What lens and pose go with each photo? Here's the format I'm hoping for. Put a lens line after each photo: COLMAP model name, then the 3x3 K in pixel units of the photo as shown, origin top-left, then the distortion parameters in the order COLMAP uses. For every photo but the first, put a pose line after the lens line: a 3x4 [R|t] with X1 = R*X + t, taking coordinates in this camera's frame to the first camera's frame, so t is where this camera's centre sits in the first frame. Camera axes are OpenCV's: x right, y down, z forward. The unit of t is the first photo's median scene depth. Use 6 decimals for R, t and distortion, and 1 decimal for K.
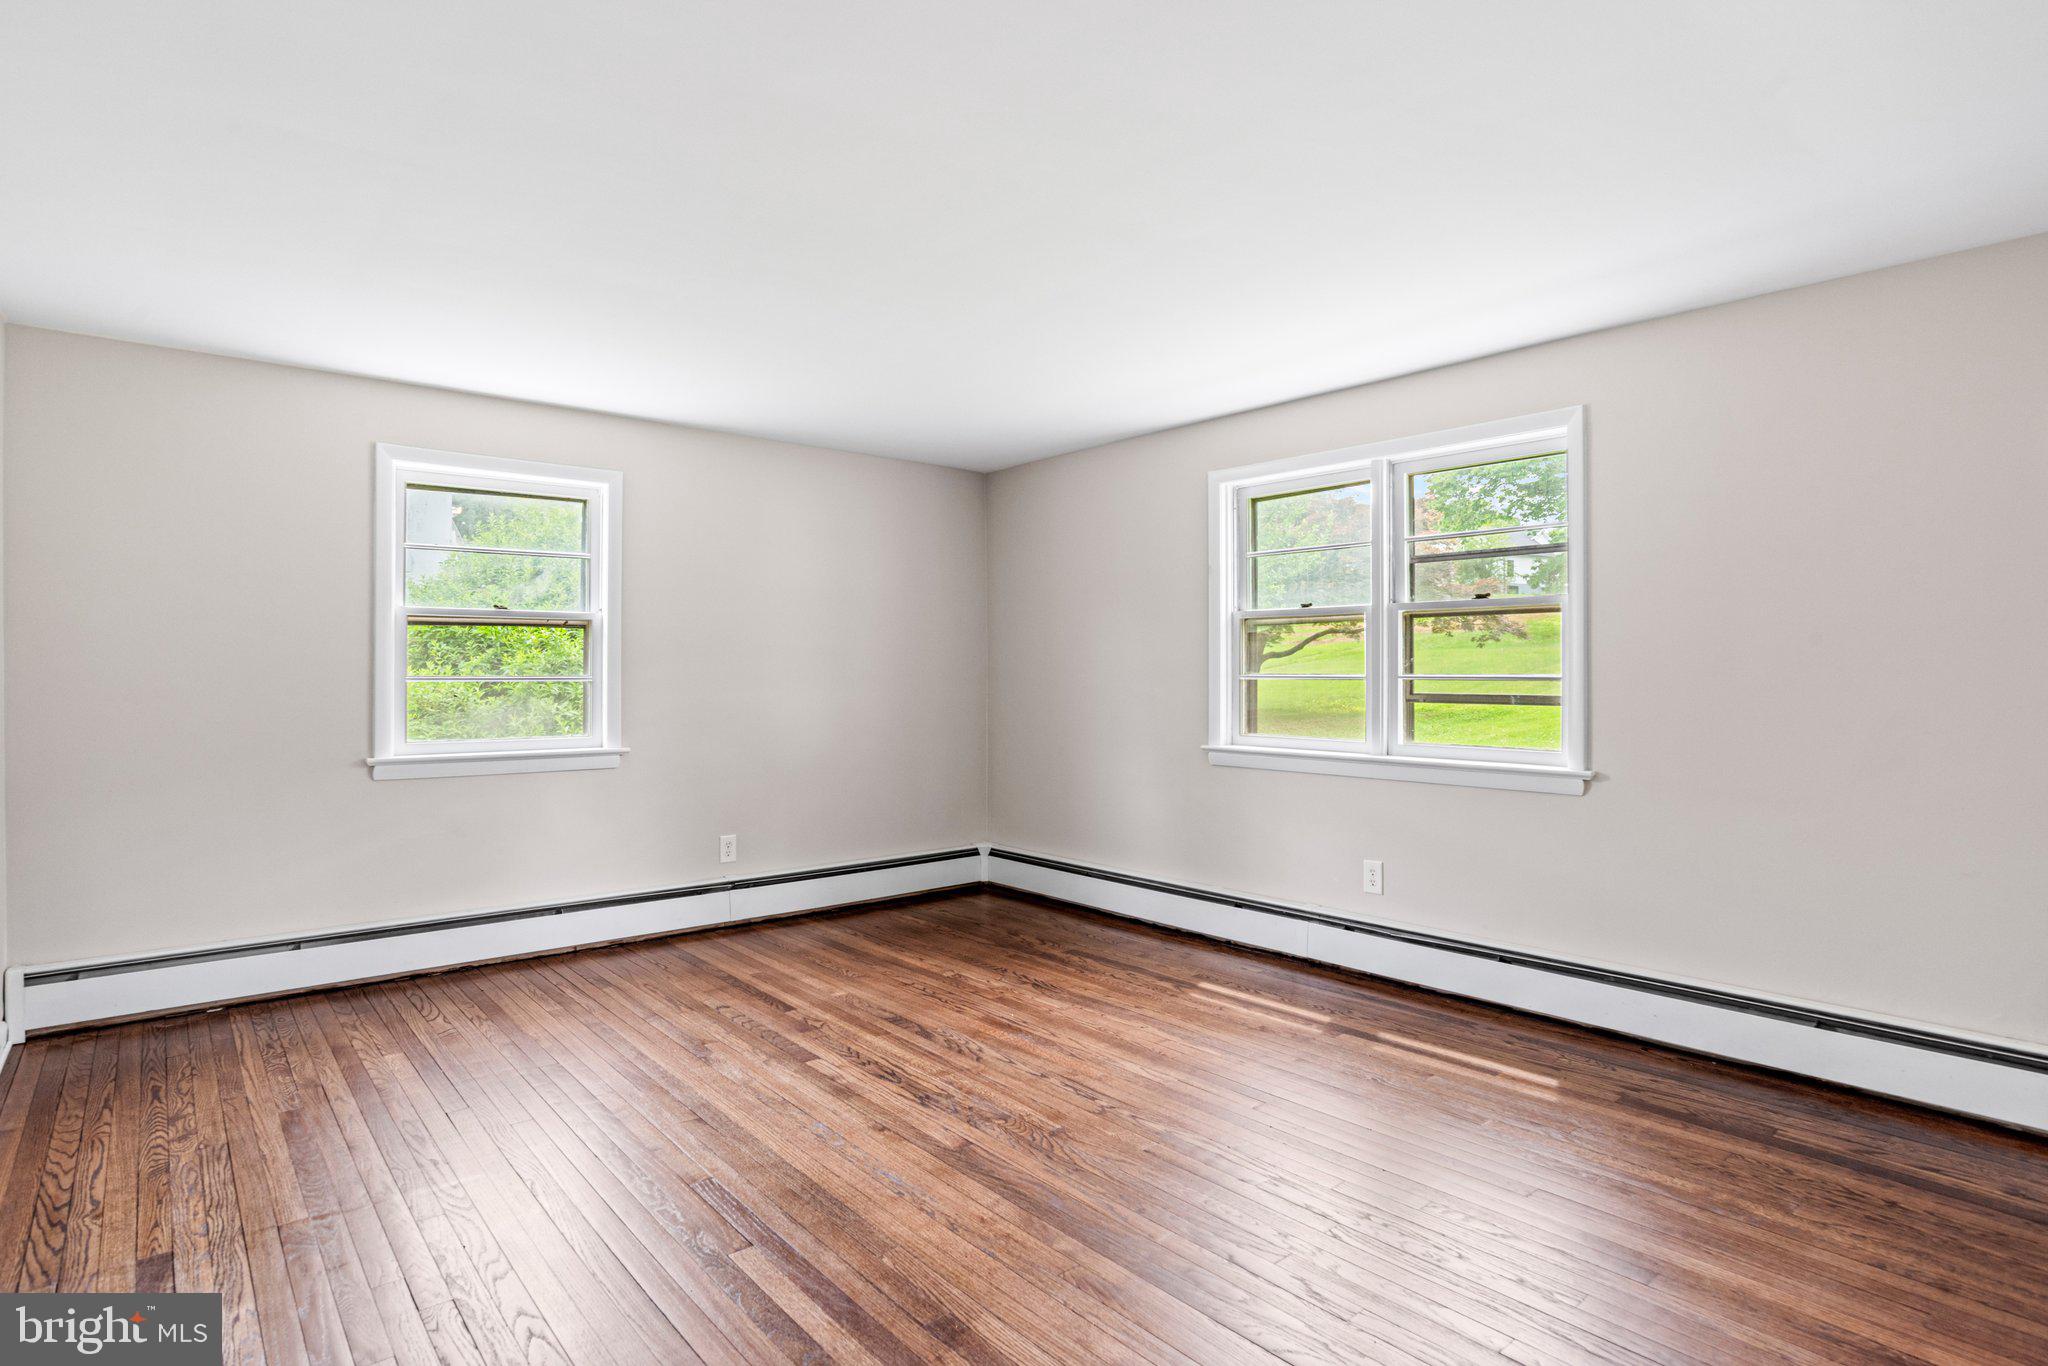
lens RADIAL K [[1057.3, 0, 1033.3], [0, 1057.3, 695.0], [0, 0, 1]] dist [-0.051540, 0.021054]
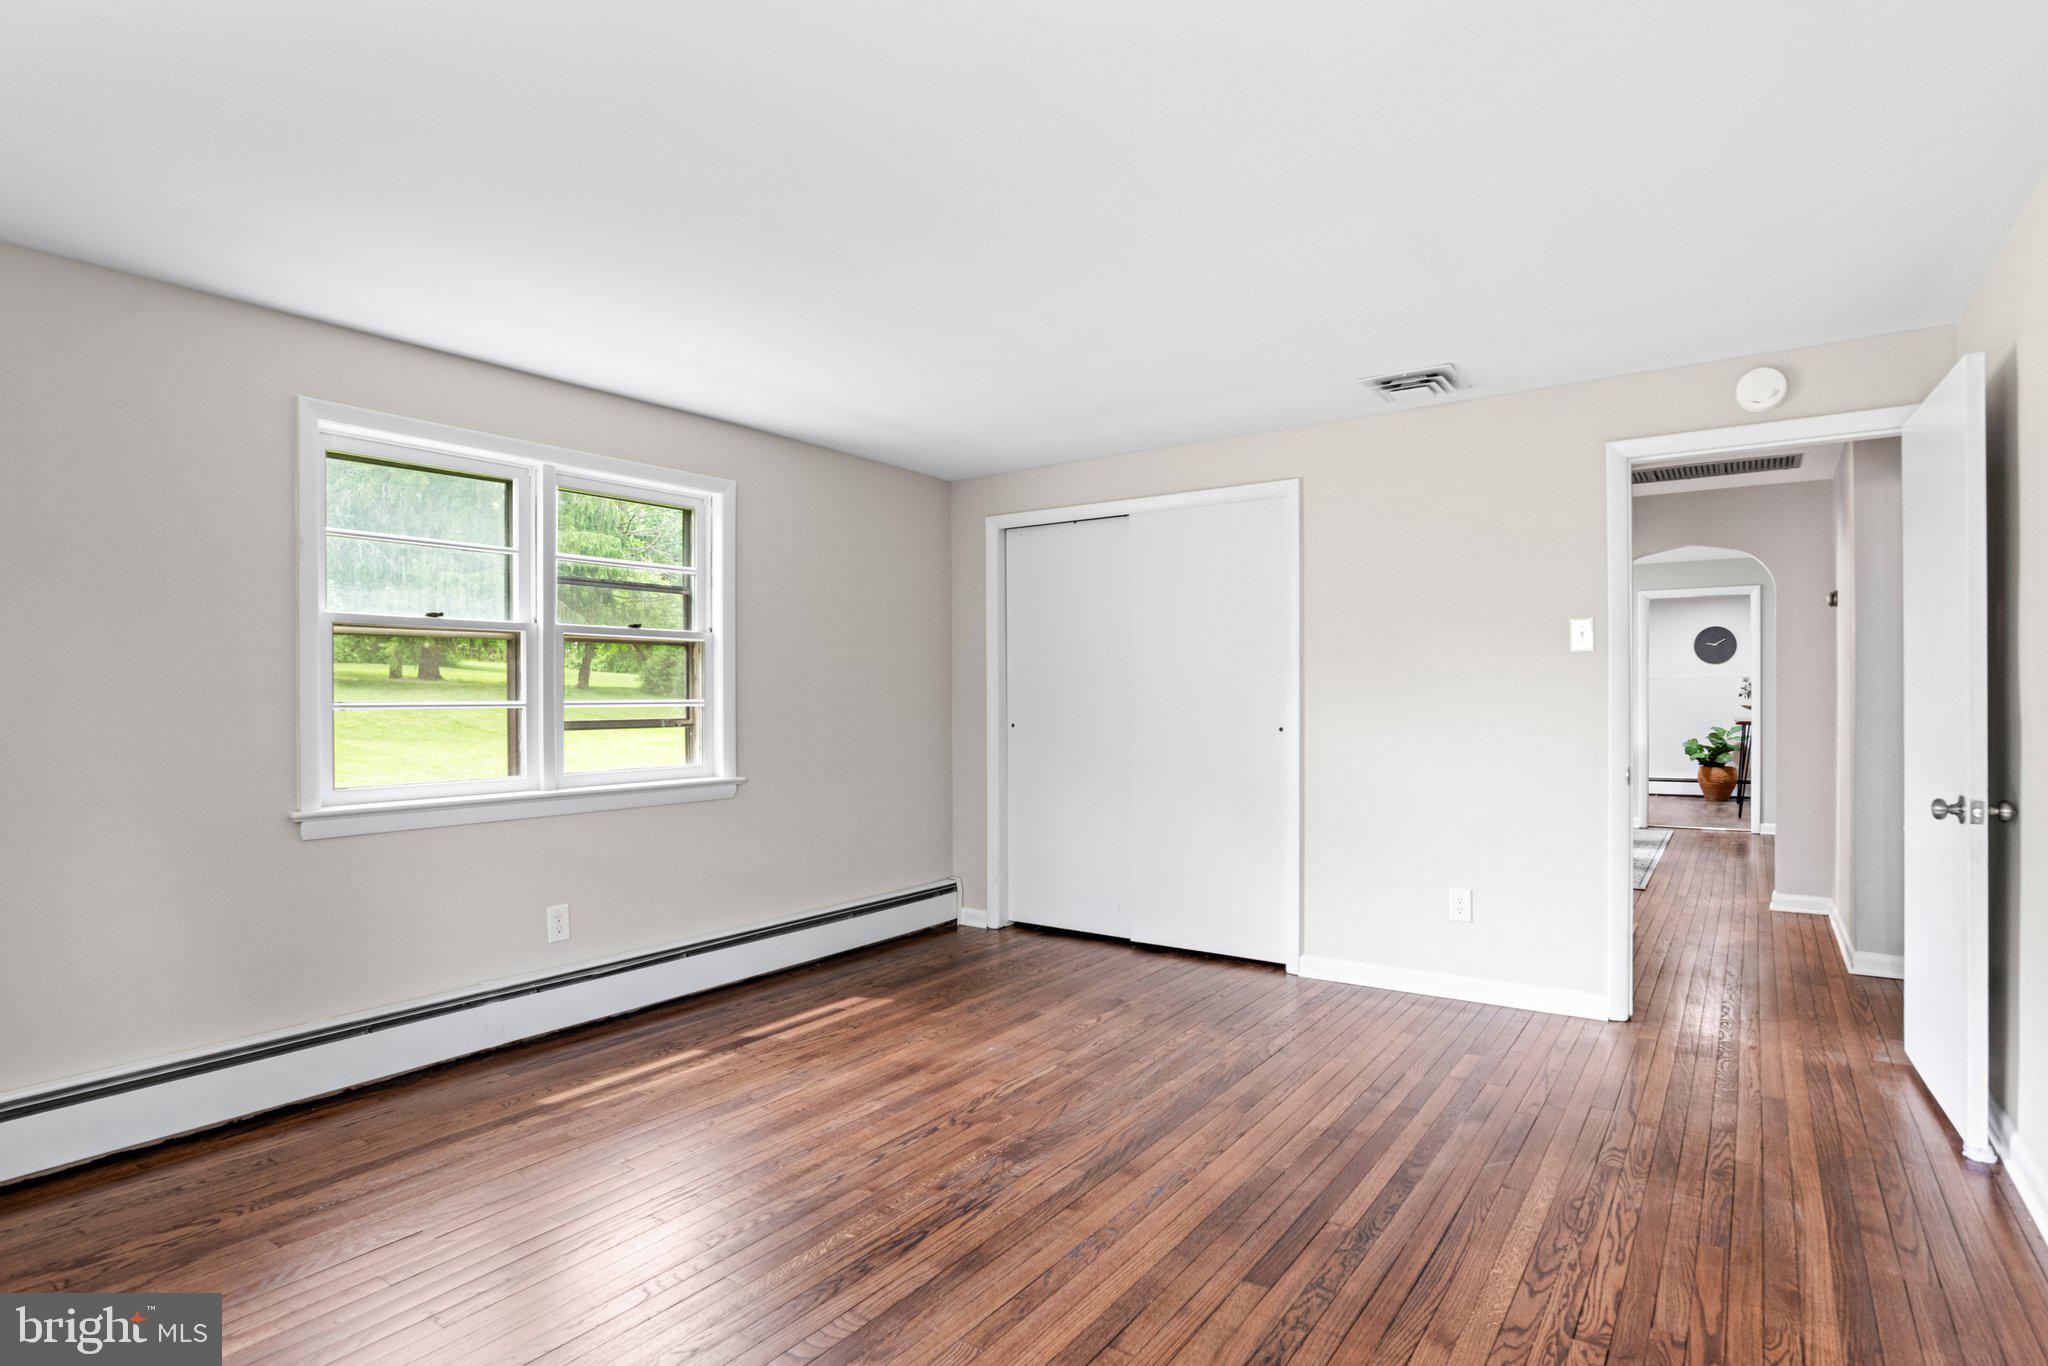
lens RADIAL K [[1057.3, 0, 1033.3], [0, 1057.3, 695.0], [0, 0, 1]] dist [-0.051540, 0.021054]
pose [[-0.249198, 0.003865, 0.968445, -0.790397], [0.026728, 0.999639, 0.002889, -0.019217], [-0.968084, 0.026604, -0.249212, 0.985638]]
